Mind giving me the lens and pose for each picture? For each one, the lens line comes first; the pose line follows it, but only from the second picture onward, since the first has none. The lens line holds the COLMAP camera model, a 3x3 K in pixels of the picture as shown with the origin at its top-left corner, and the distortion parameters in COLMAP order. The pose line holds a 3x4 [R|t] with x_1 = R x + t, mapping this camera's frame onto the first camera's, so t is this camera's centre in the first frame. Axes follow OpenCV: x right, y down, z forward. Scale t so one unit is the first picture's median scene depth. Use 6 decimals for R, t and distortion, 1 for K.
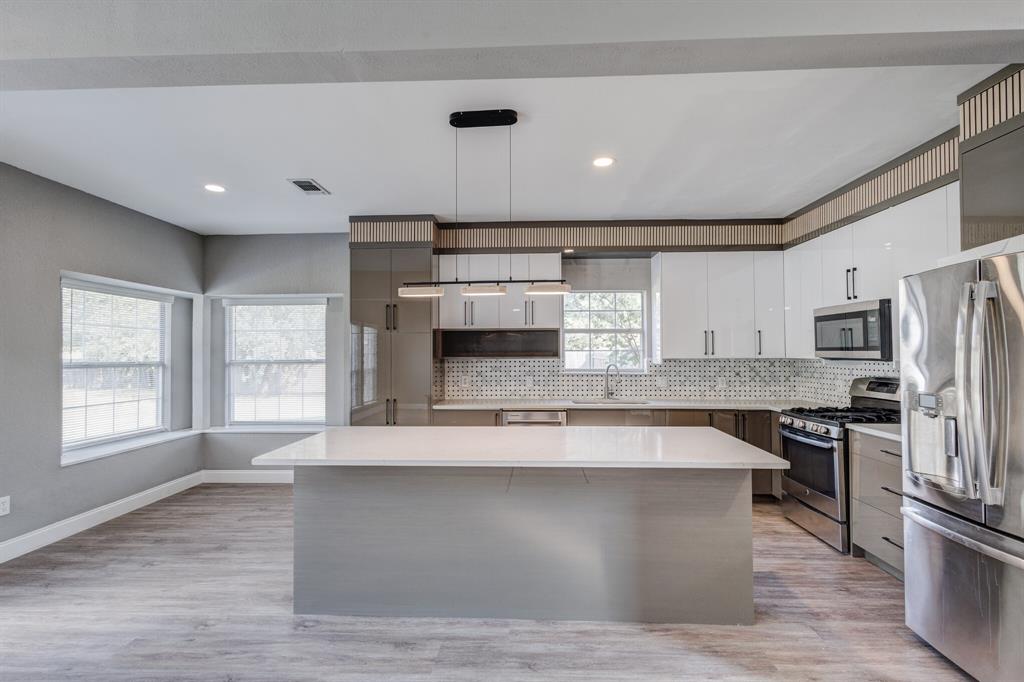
lens RADIAL K [[474.8, 0, 510.4], [0, 474.8, 344.4], [0, 0, 1]] dist [0.005414, -0.001792]
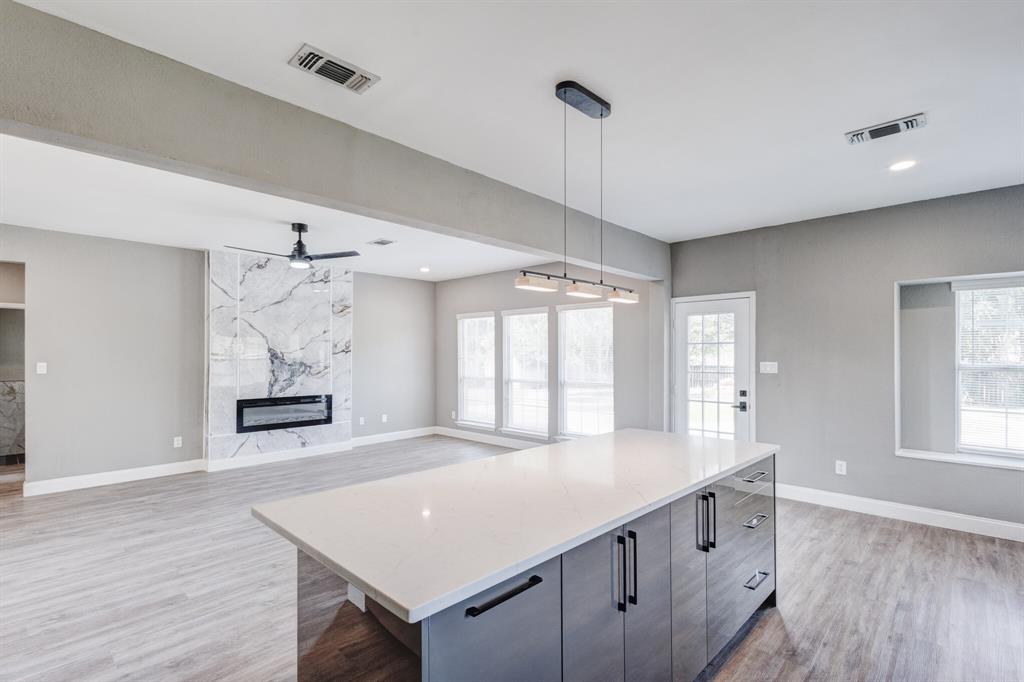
lens RADIAL K [[474.8, 0, 507.2], [0, 474.8, 353.4], [0, 0, 1]] dist [0.005414, -0.001792]
pose [[-0.660001, 0.004131, -0.751254, 0.412756], [0.017892, 0.999788, -0.010221, 0.006652], [0.751052, -0.020187, -0.659934, 0.840046]]
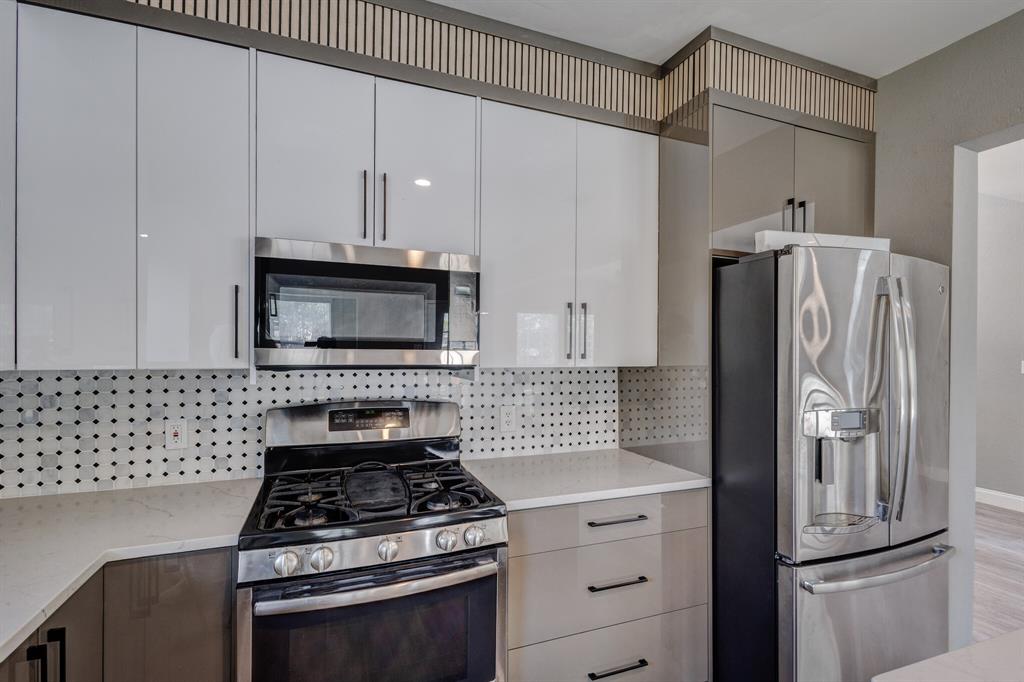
lens RADIAL K [[474.8, 0, 511.5], [0, 474.8, 351.2], [0, 0, 1]] dist [0.005414, -0.001792]
pose [[-0.402131, 0.002398, 0.915579, 0.186904], [-0.020334, 0.999727, -0.011549, 0.014180], [-0.915356, -0.023262, -0.401972, 0.842658]]
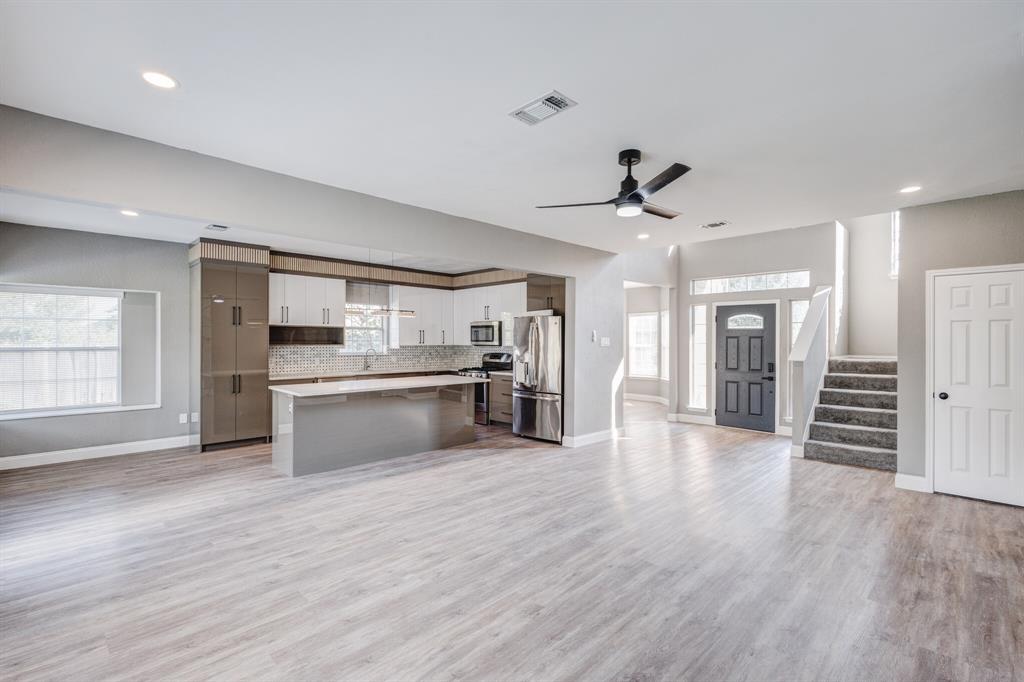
lens RADIAL K [[474.8, 0, 516.9], [0, 474.8, 335.1], [0, 0, 1]] dist [0.005414, -0.001792]
pose [[0.677145, 0.015019, 0.735697, -0.702454], [-0.018025, 0.999830, -0.003821, -0.010410], [-0.735629, -0.010674, 0.677300, -0.534924]]
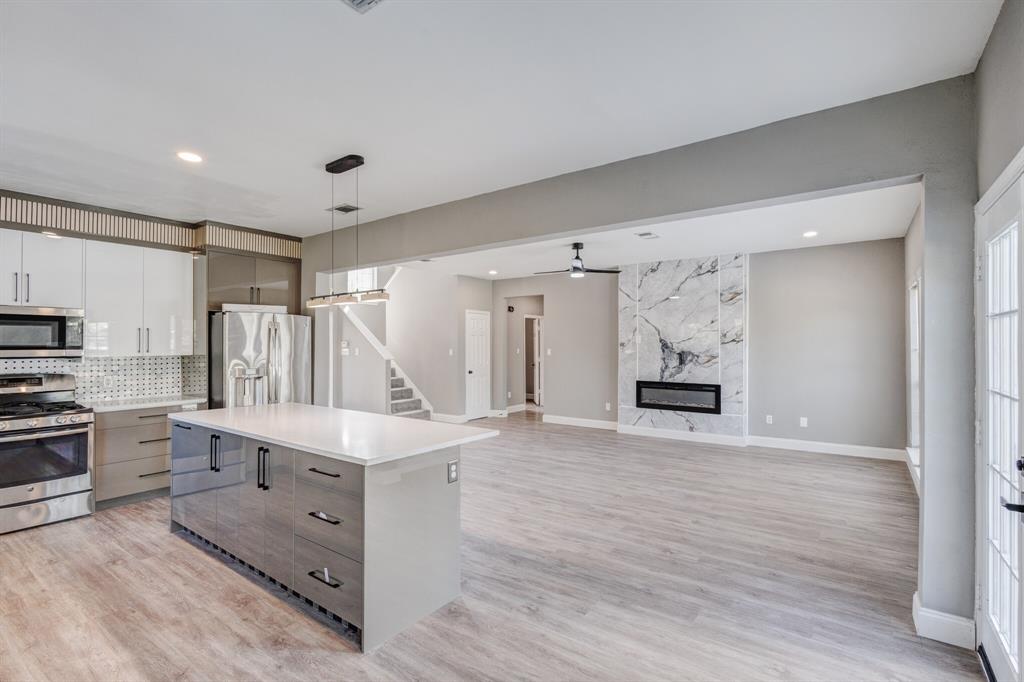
lens RADIAL K [[474.8, 0, 516.1], [0, 474.8, 339.2], [0, 0, 1]] dist [0.005414, -0.001792]
pose [[-0.836246, 0.013175, 0.548197, -0.639998], [-0.002893, 0.999591, -0.028438, 0.013091], [-0.548348, -0.025367, -0.835866, 1.020106]]
